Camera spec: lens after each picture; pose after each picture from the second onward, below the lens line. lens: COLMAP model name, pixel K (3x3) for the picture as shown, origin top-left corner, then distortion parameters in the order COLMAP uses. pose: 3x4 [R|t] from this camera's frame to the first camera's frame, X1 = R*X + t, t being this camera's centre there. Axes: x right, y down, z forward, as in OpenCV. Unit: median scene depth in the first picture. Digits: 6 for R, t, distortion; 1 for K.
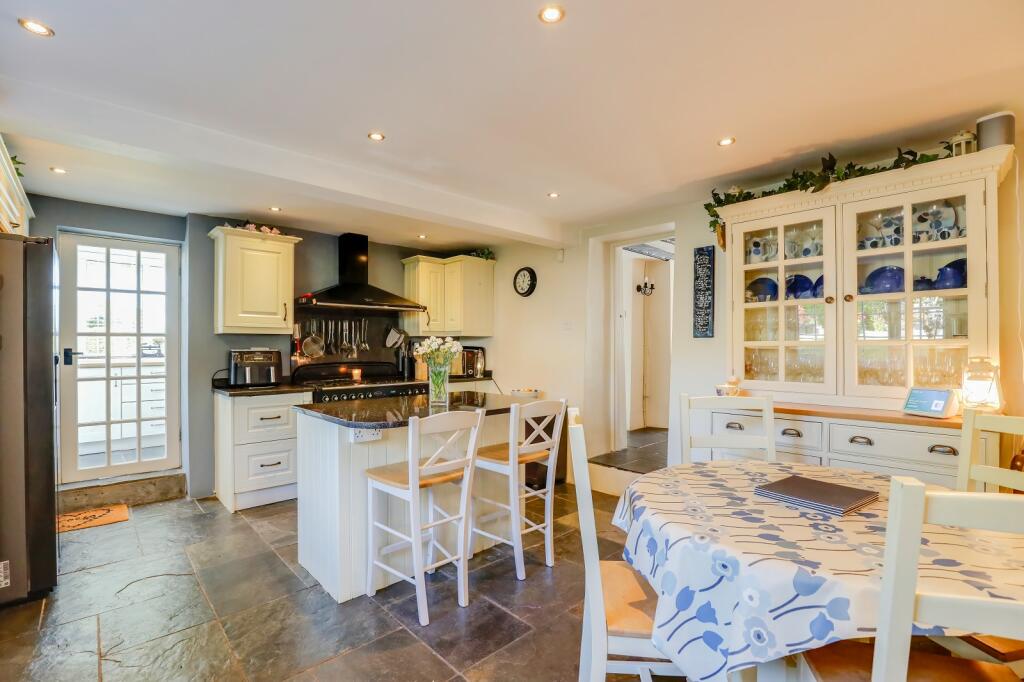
lens RADIAL K [[460.3, 0, 509.6], [0, 460.3, 345.0], [0, 0, 1]] dist [-0.029894, 0.000167]
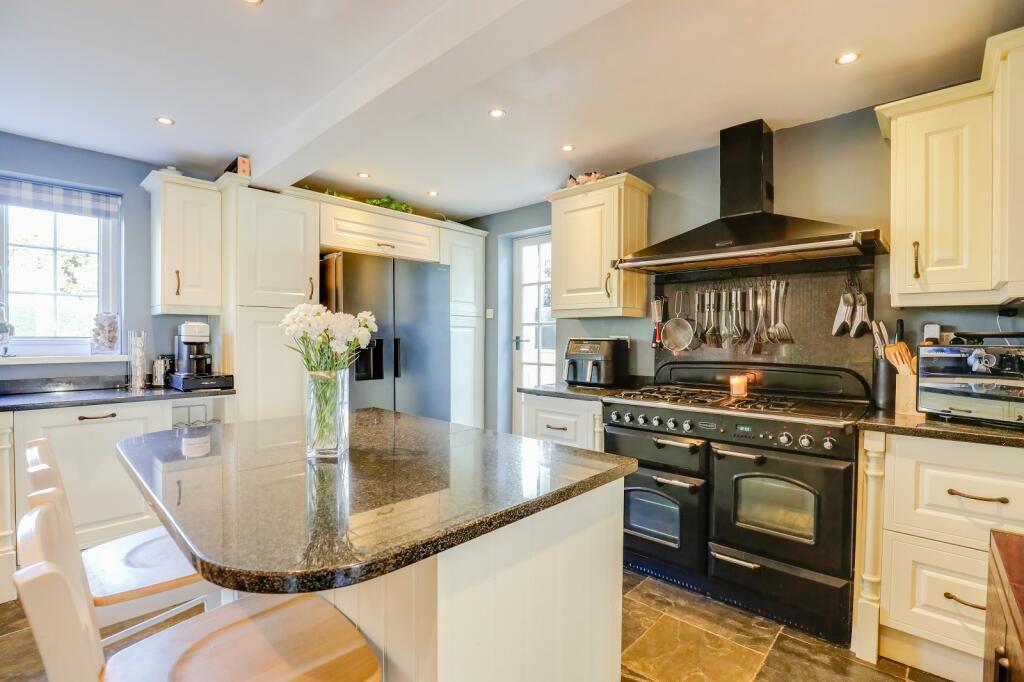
lens RADIAL K [[460.3, 0, 513.2], [0, 460.3, 343.8], [0, 0, 1]] dist [-0.029894, 0.000167]
pose [[0.074947, 0.012492, -0.997109, 0.189573], [-0.004909, 0.999914, 0.012158, 0.010110], [0.997175, 0.003984, 0.075001, 0.718881]]
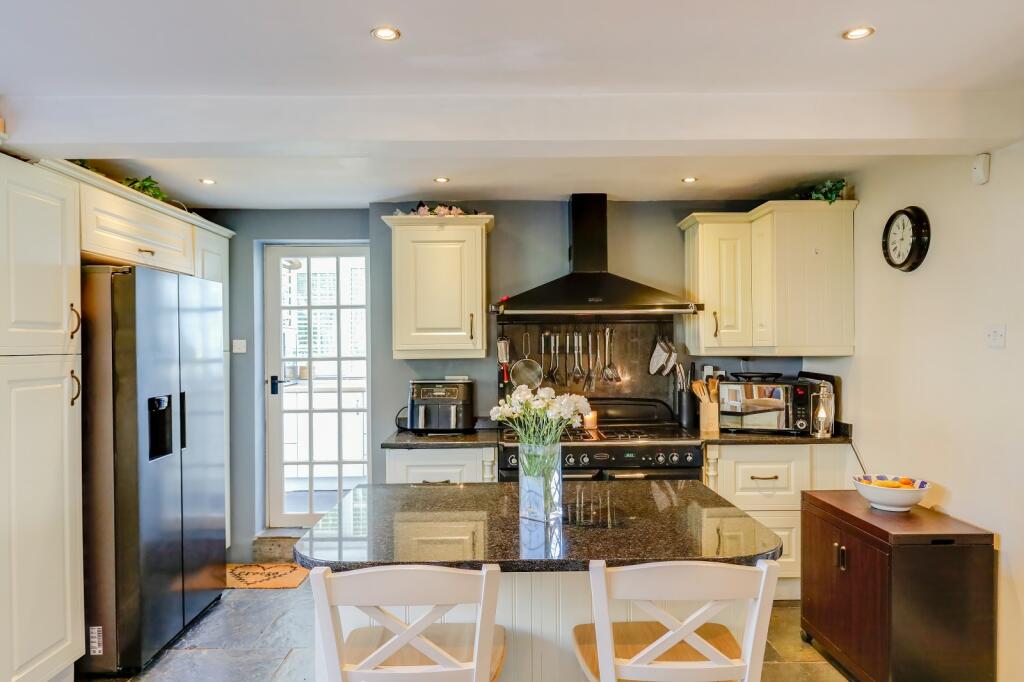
lens RADIAL K [[663.9, 0, 512.5], [0, 663.9, 341.7], [0, 0, 1]] dist [-0.001444, 0.001253]
pose [[0.743875, -0.011243, -0.668225, 0.197888], [0.009197, 0.999936, -0.006585, -0.037650], [0.668256, -0.001248, 0.743930, 0.268818]]
